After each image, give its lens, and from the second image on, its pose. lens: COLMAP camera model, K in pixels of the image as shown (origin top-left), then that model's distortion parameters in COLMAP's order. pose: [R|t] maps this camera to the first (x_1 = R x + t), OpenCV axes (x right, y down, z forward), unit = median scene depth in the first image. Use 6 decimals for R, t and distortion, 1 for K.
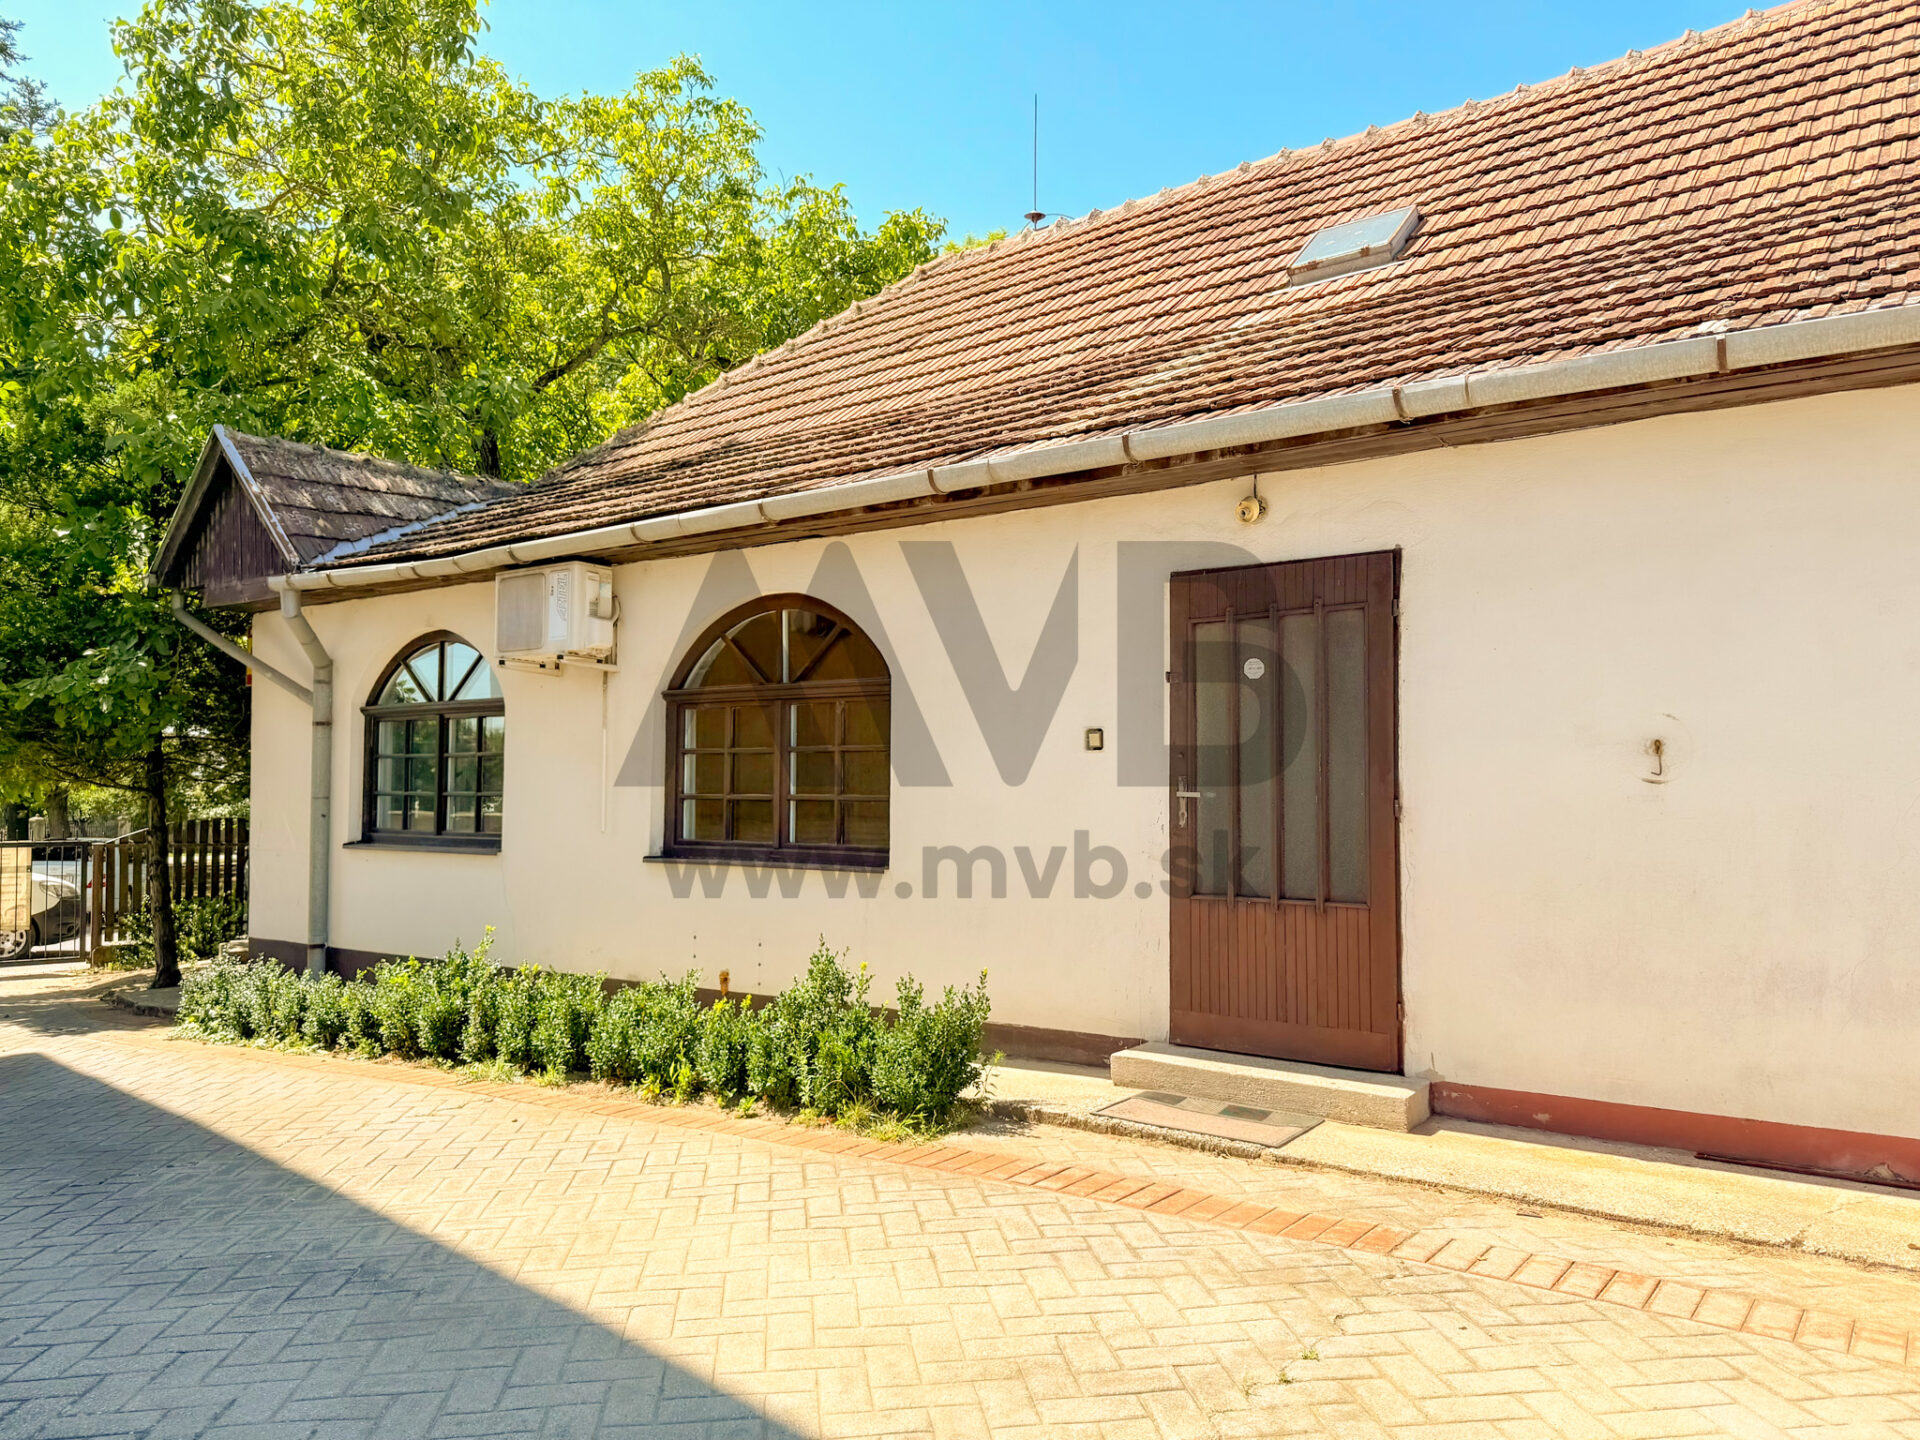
lens RADIAL K [[1356.4, 0, 966.7], [0, 1356.4, 722.2], [0, 0, 1]] dist [0.005439, 0.012611]
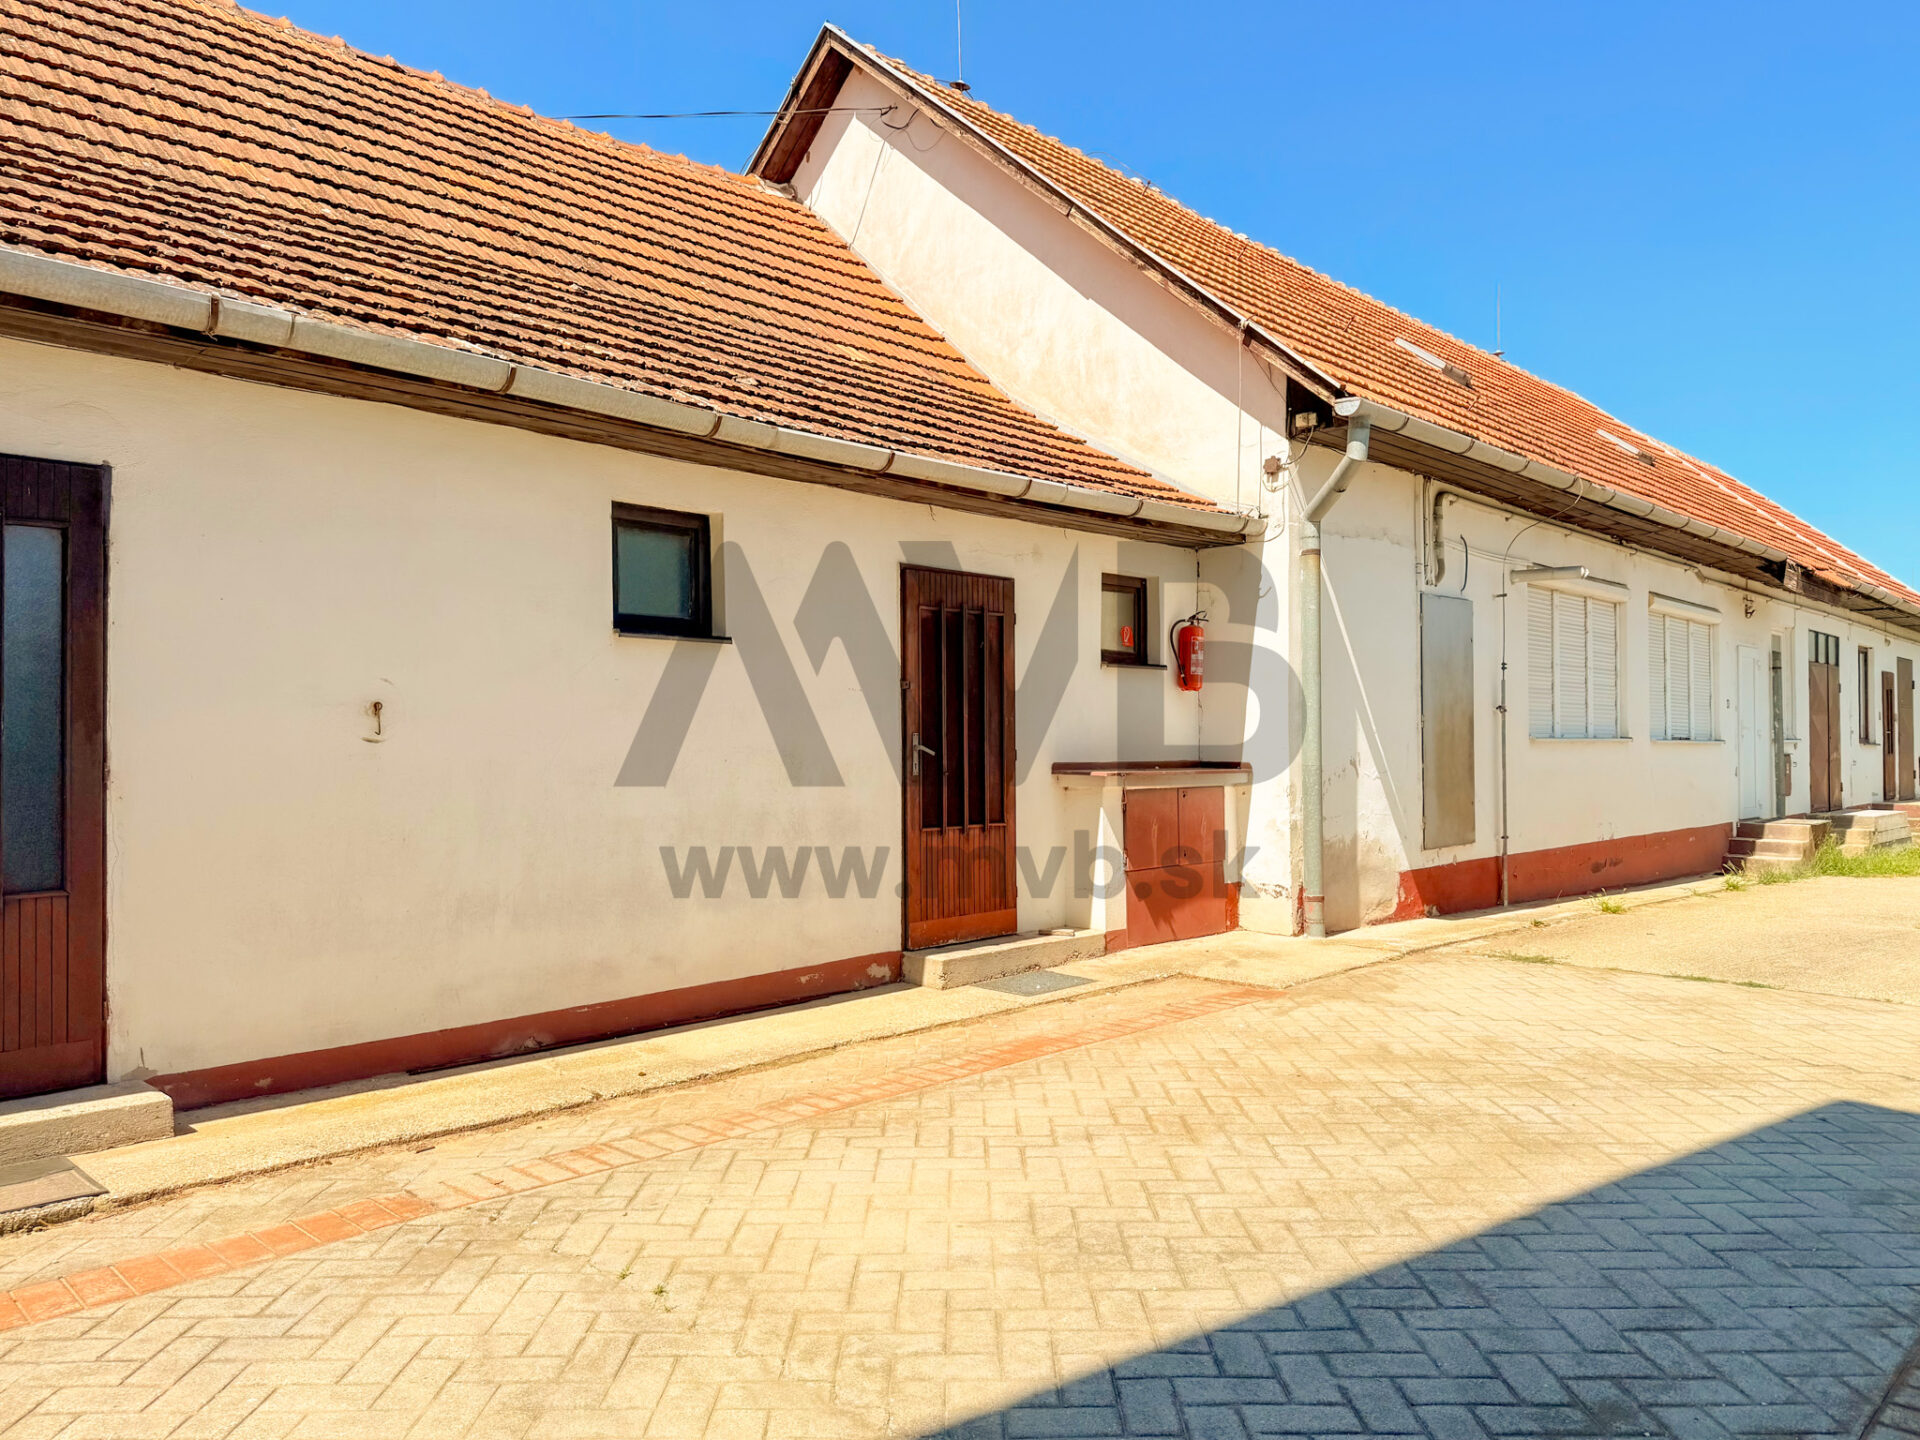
lens RADIAL K [[1356.4, 0, 967.0], [0, 1356.4, 724.5], [0, 0, 1]] dist [0.005439, 0.012611]
pose [[0.148445, 0.014619, 0.988813, -0.601949], [-0.042704, 0.999053, -0.008359, 0.023855], [-0.987998, -0.040985, 0.148929, 0.459953]]
